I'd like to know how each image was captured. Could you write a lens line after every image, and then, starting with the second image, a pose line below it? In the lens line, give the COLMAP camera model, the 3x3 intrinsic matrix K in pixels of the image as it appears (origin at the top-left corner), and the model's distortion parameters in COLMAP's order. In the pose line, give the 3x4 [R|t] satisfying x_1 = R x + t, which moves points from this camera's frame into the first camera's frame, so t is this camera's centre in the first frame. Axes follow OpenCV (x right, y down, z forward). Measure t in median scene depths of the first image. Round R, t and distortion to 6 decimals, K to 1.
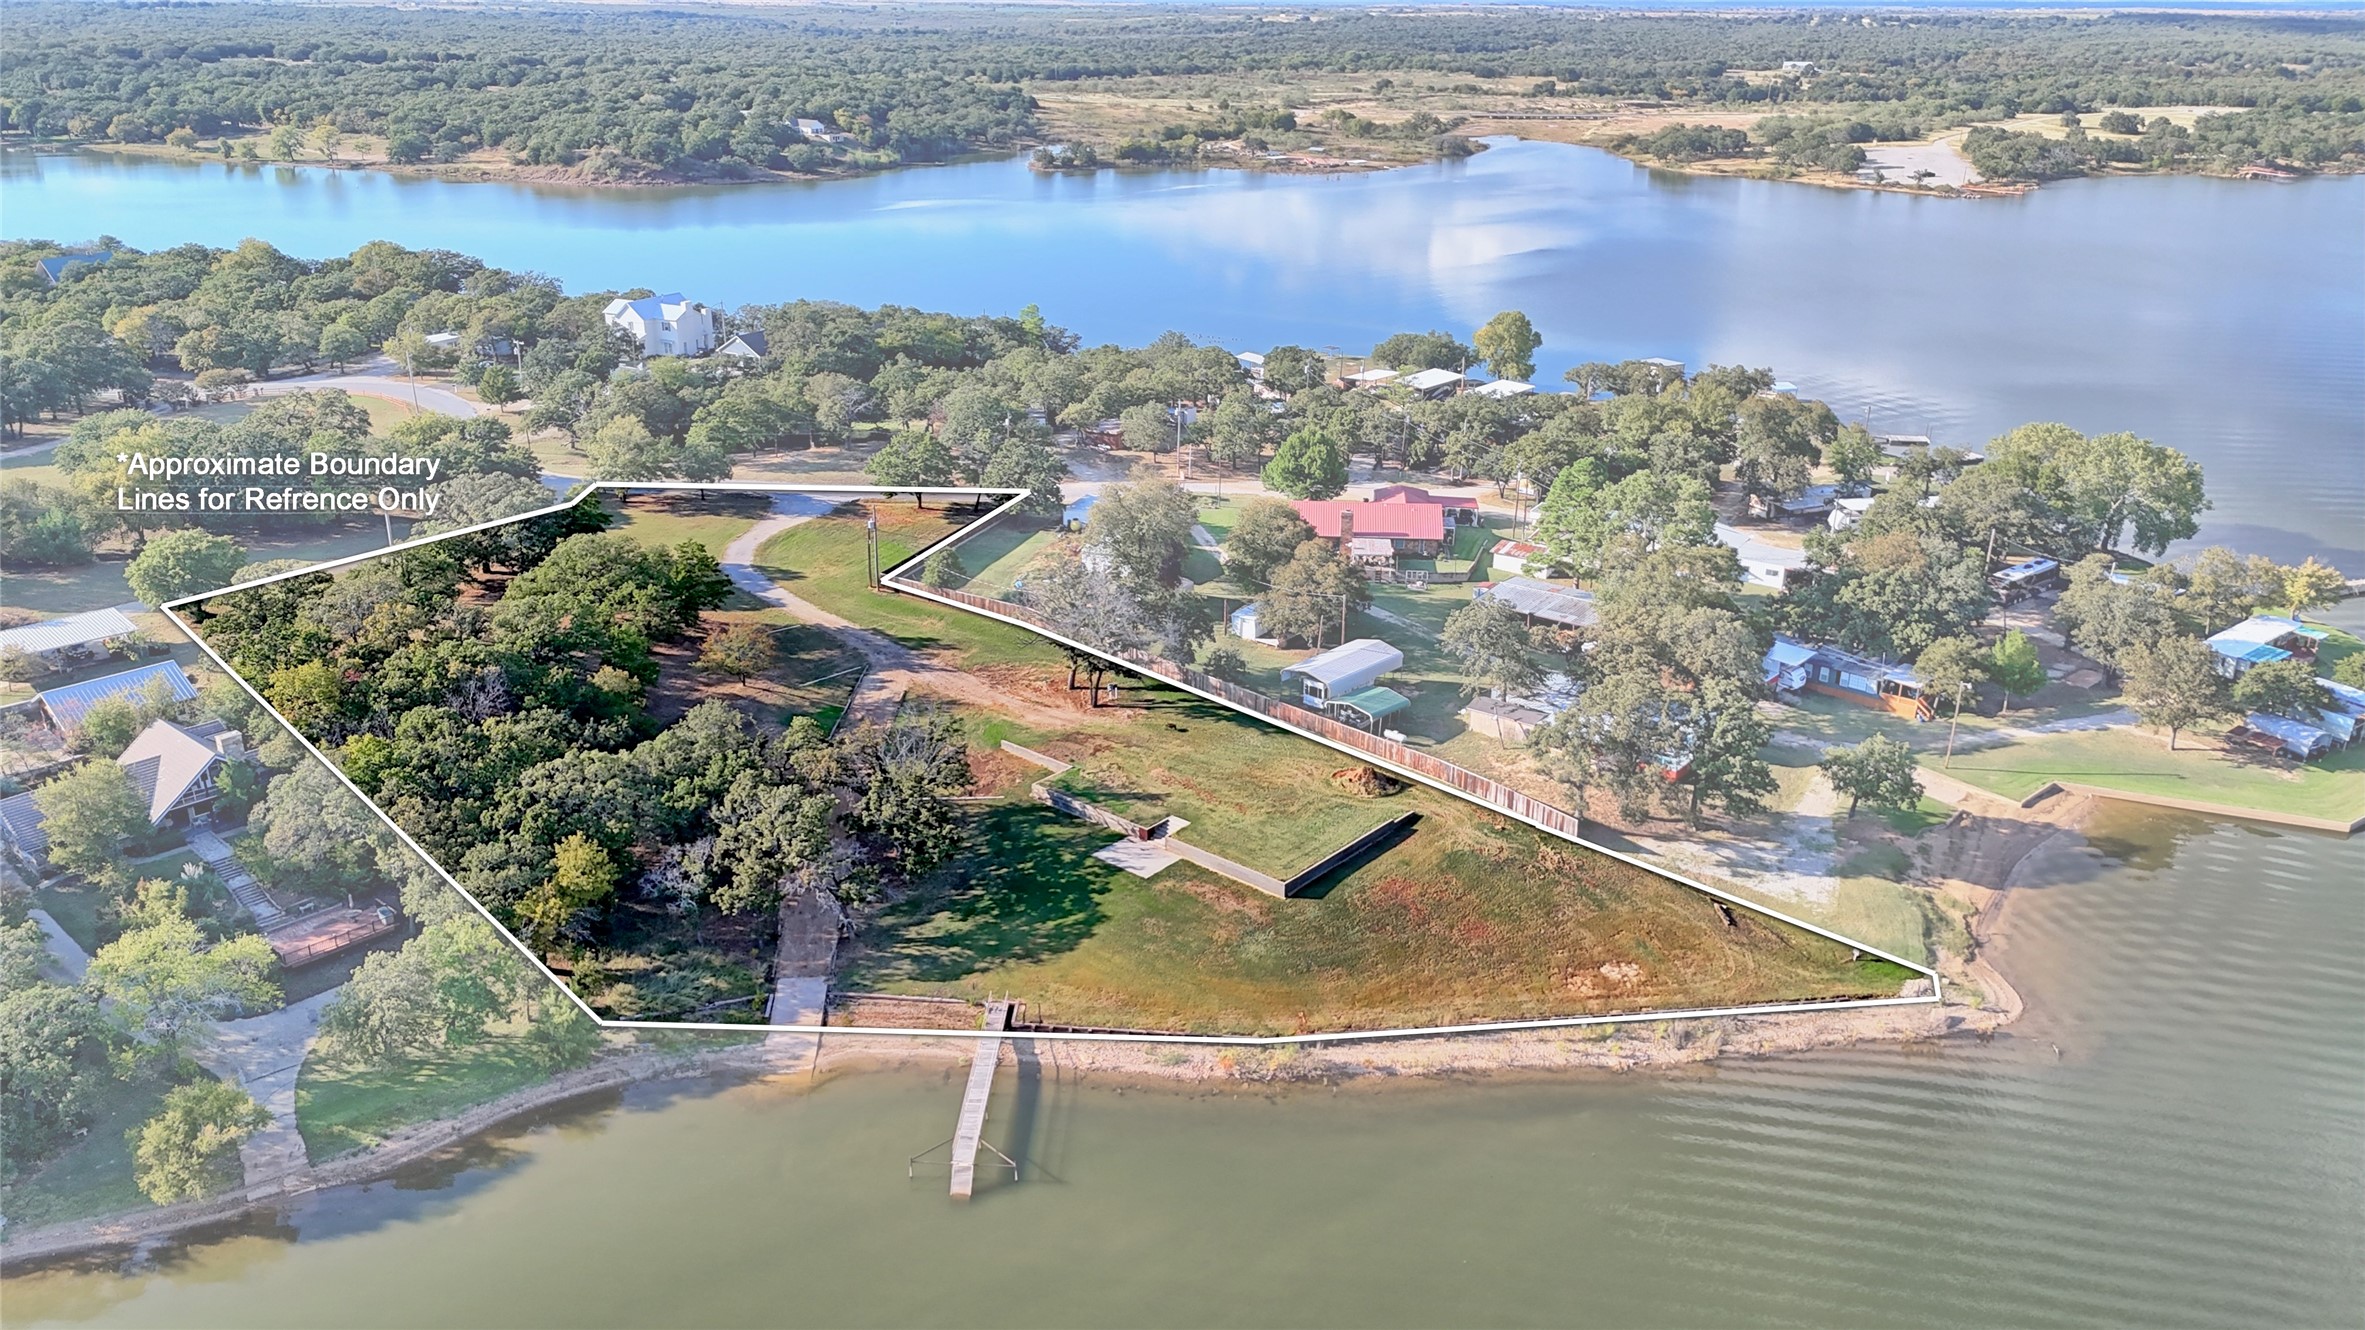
lens RADIAL K [[1815.1, 0, 1182.5], [0, 1815.1, 665.0], [0, 0, 1]] dist [0.007160, -0.001363]
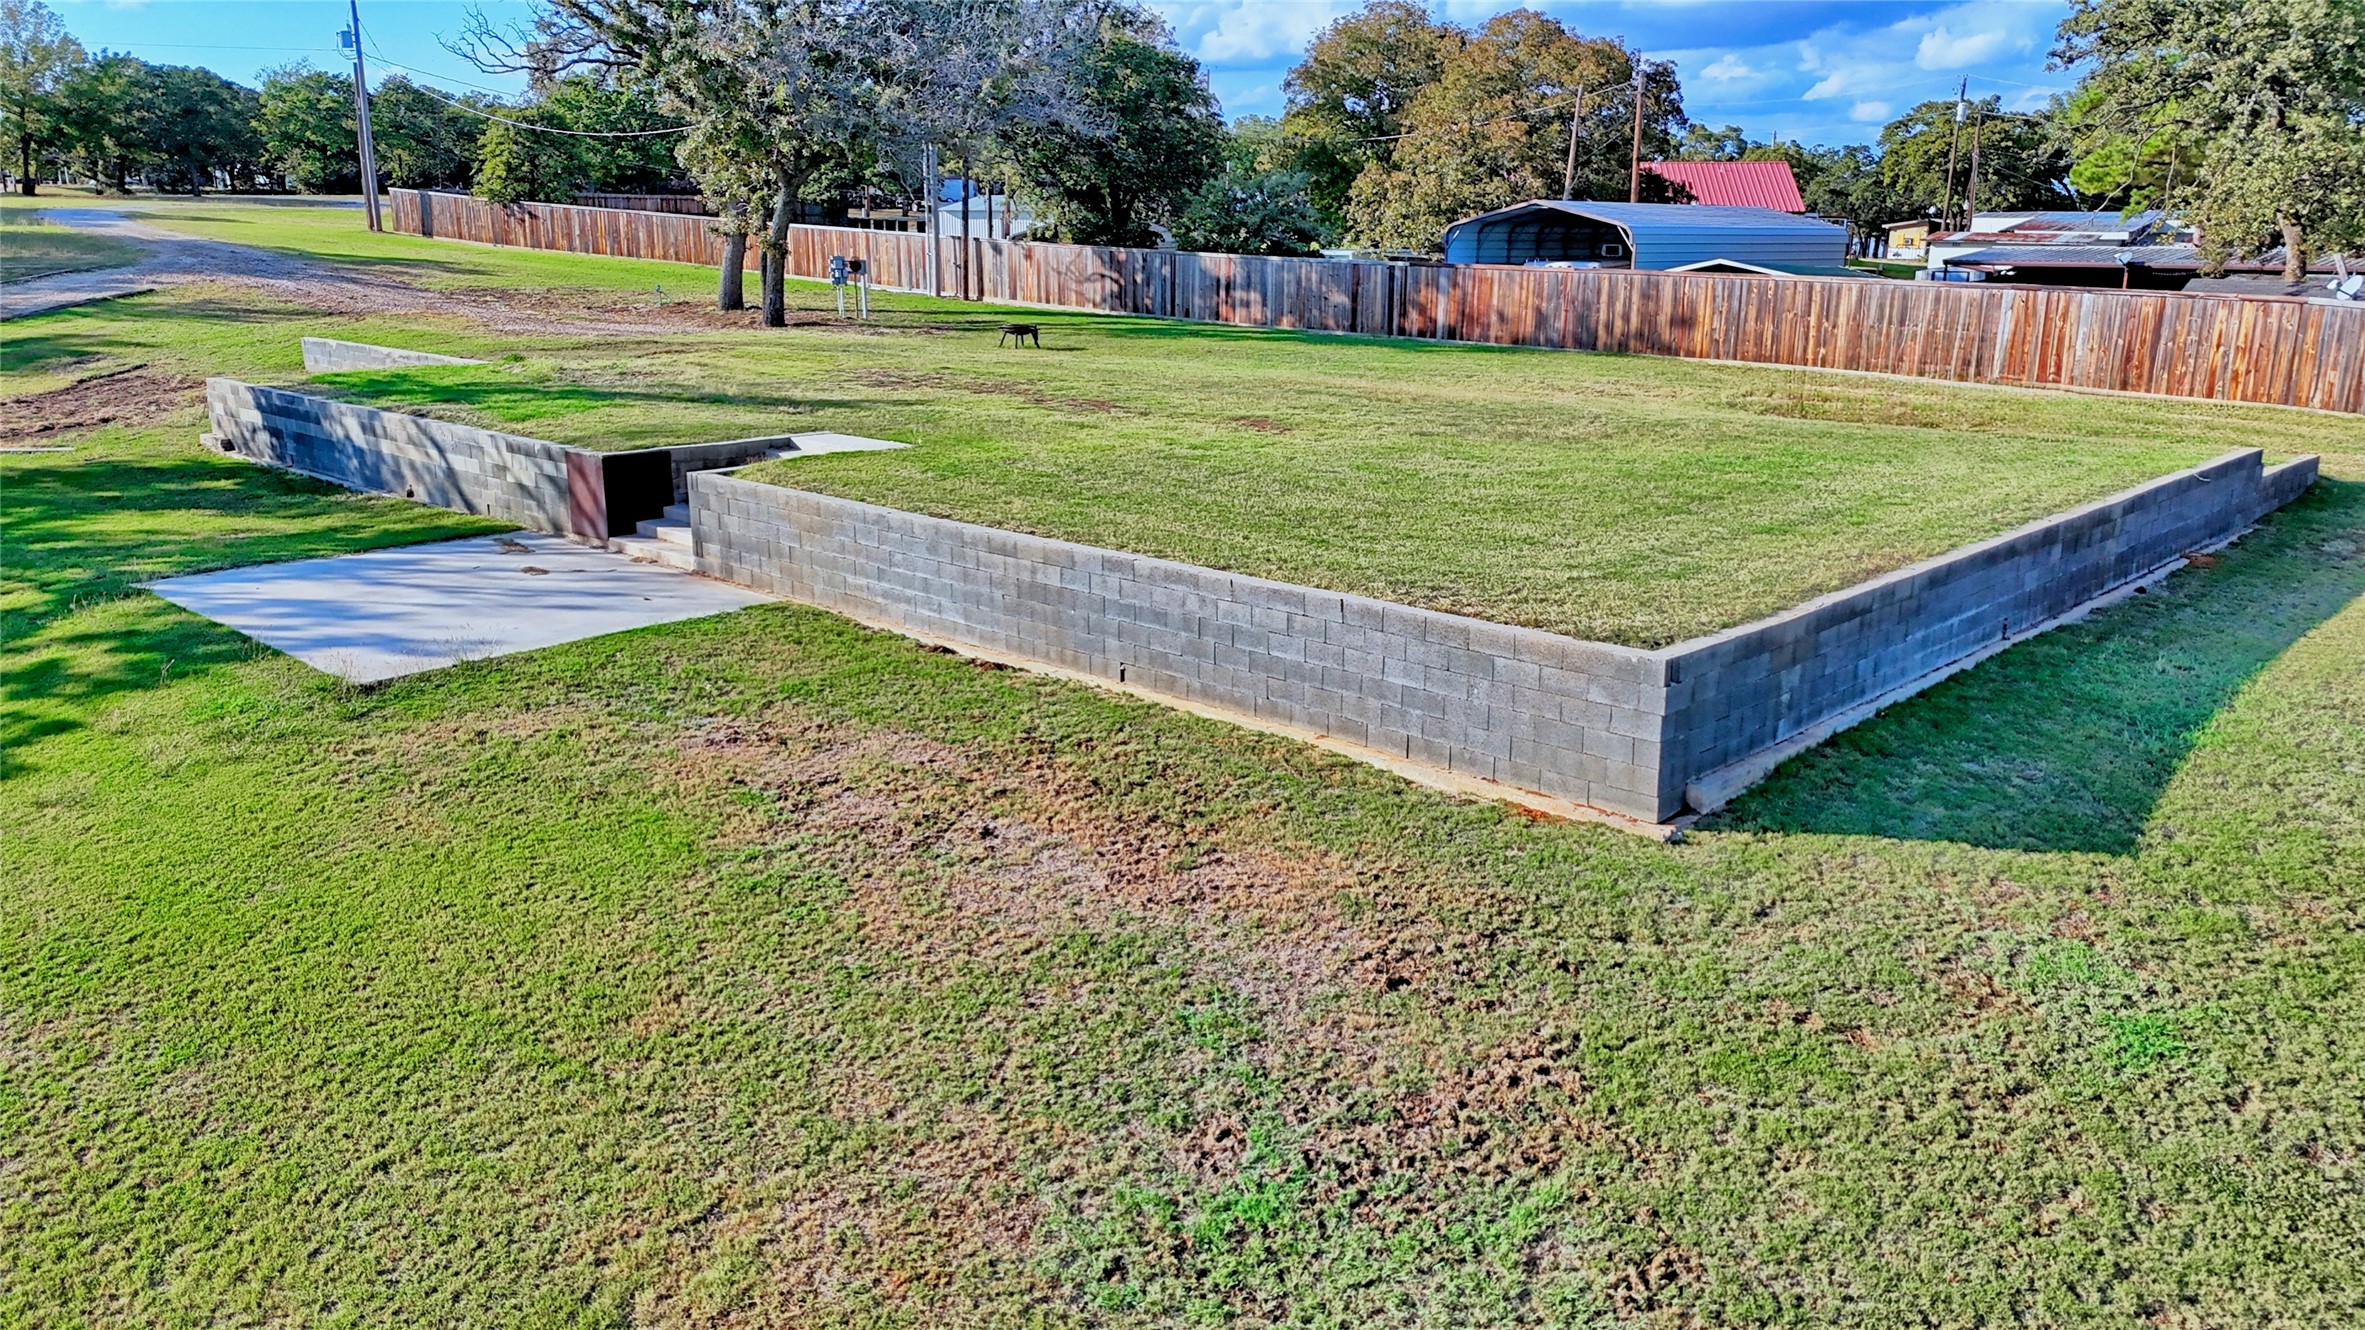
lens RADIAL K [[1815.1, 0, 1182.5], [0, 1815.1, 665.0], [0, 0, 1]] dist [0.007160, -0.001363]
pose [[0.998268, 0.010969, -0.057803, 0.037243], [-0.017340, 0.993680, -0.110898, 0.127594], [0.056221, 0.111709, 0.992149, 0.887192]]
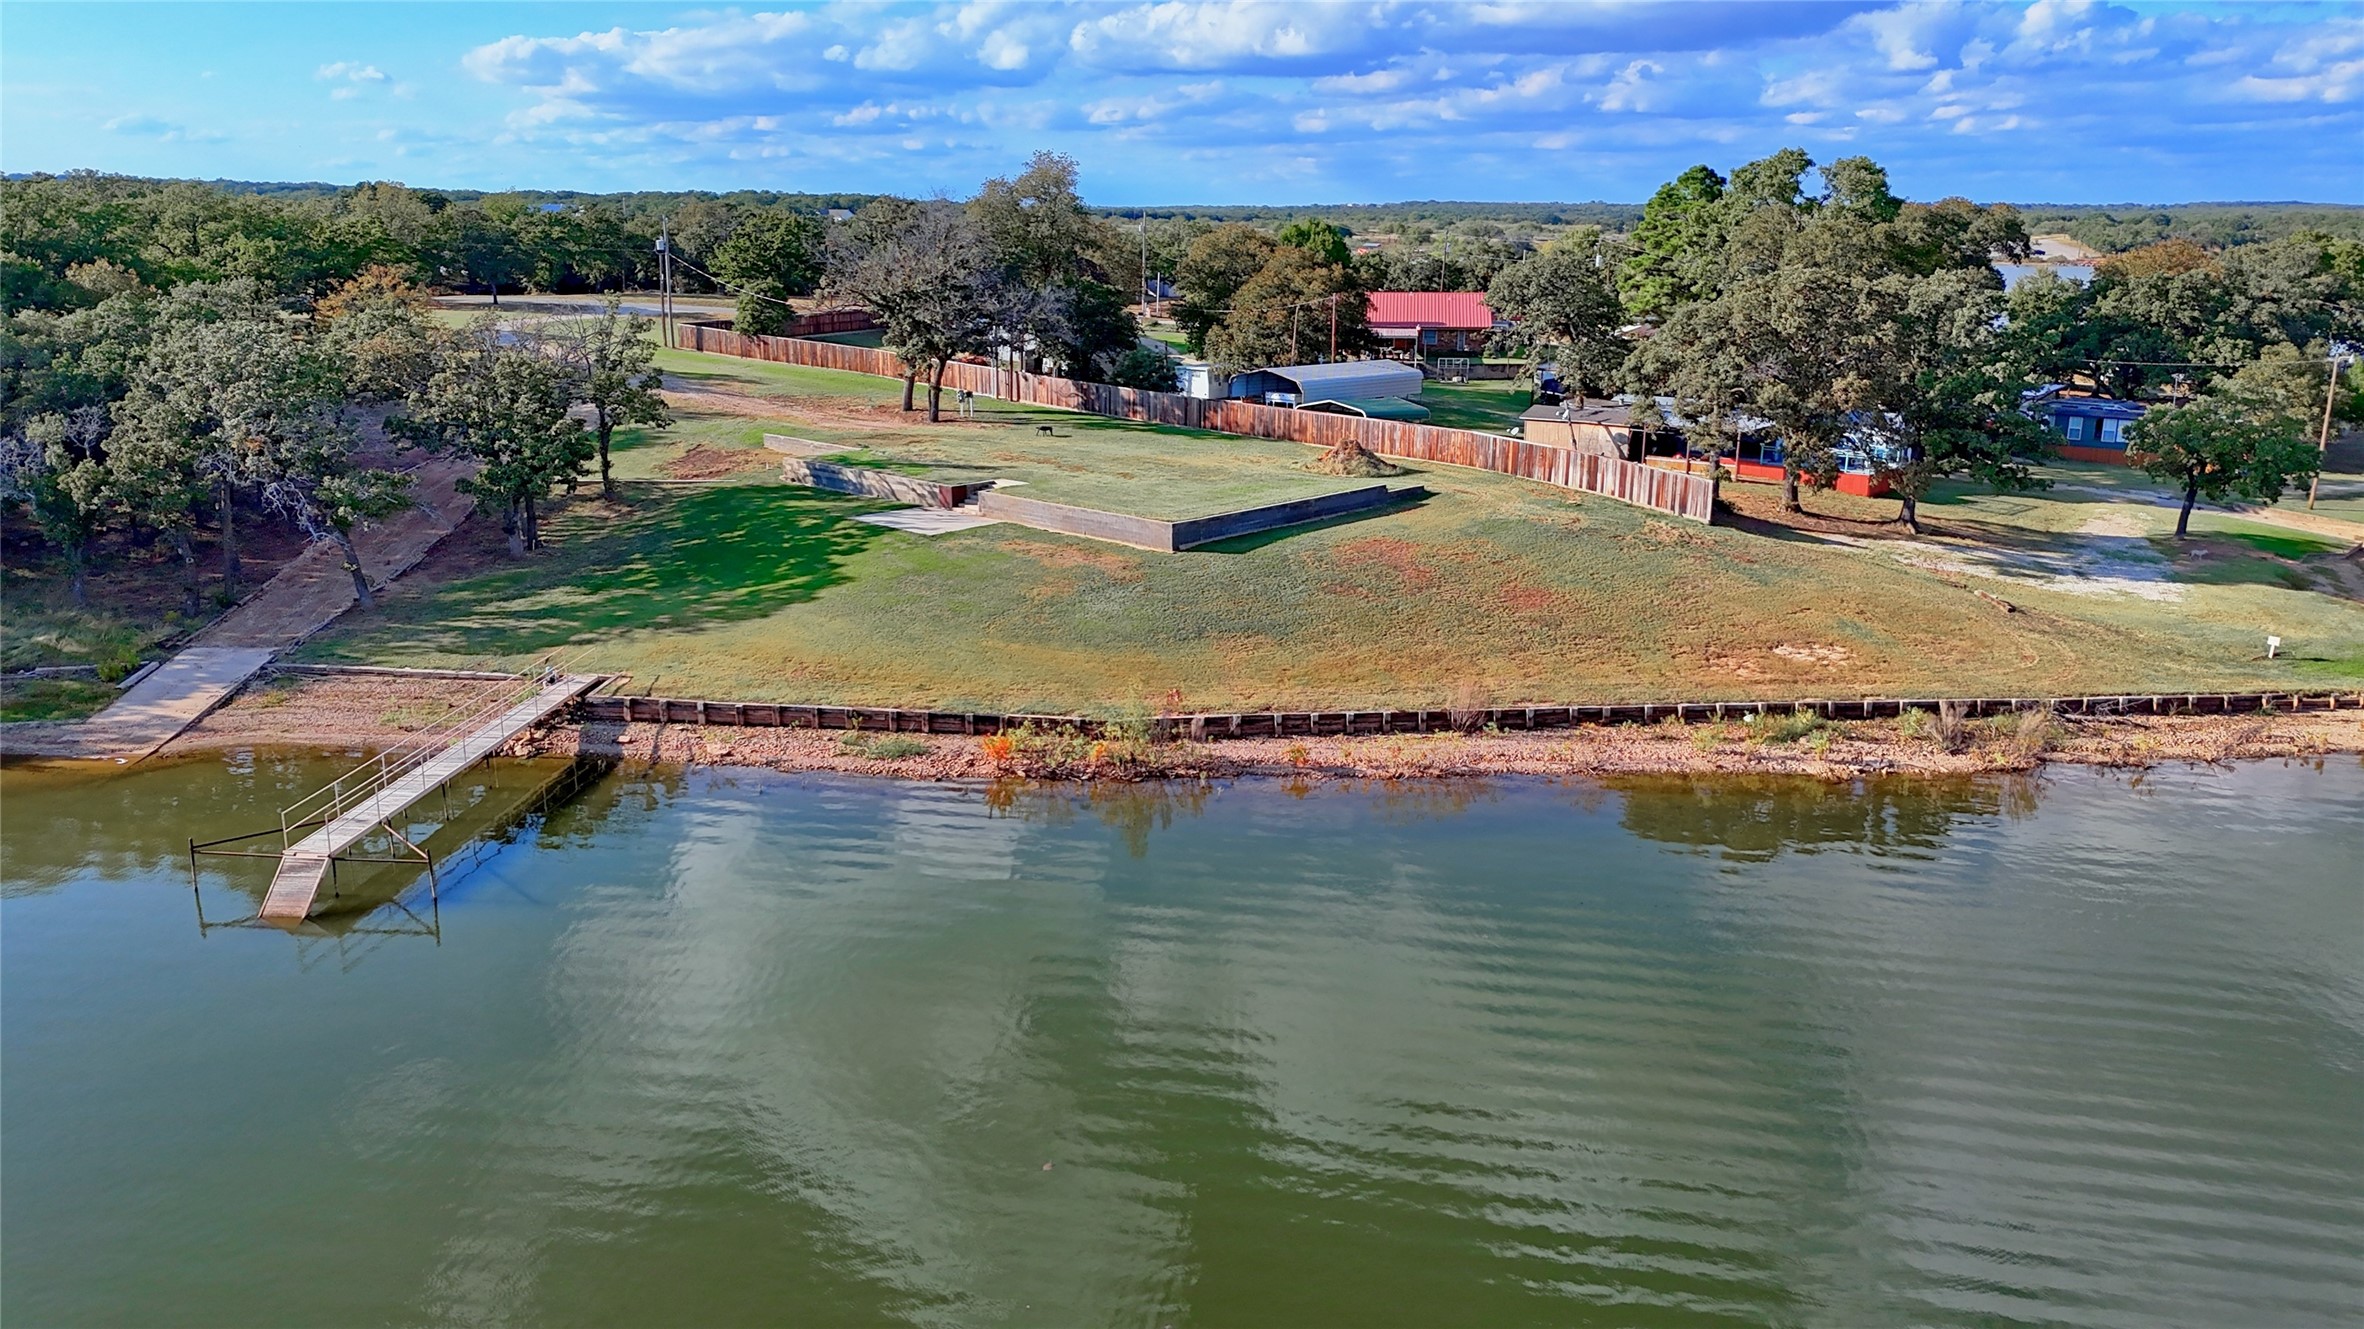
lens RADIAL K [[1814.3, 0, 1182.0], [0, 1814.3, 664.5], [0, 0, 1]] dist [0.007160, -0.001363]
pose [[0.999109, 0.009302, -0.041174, 0.079654], [-0.013792, 0.993820, -0.110141, 0.215867], [0.039895, 0.110610, 0.993063, 0.456005]]
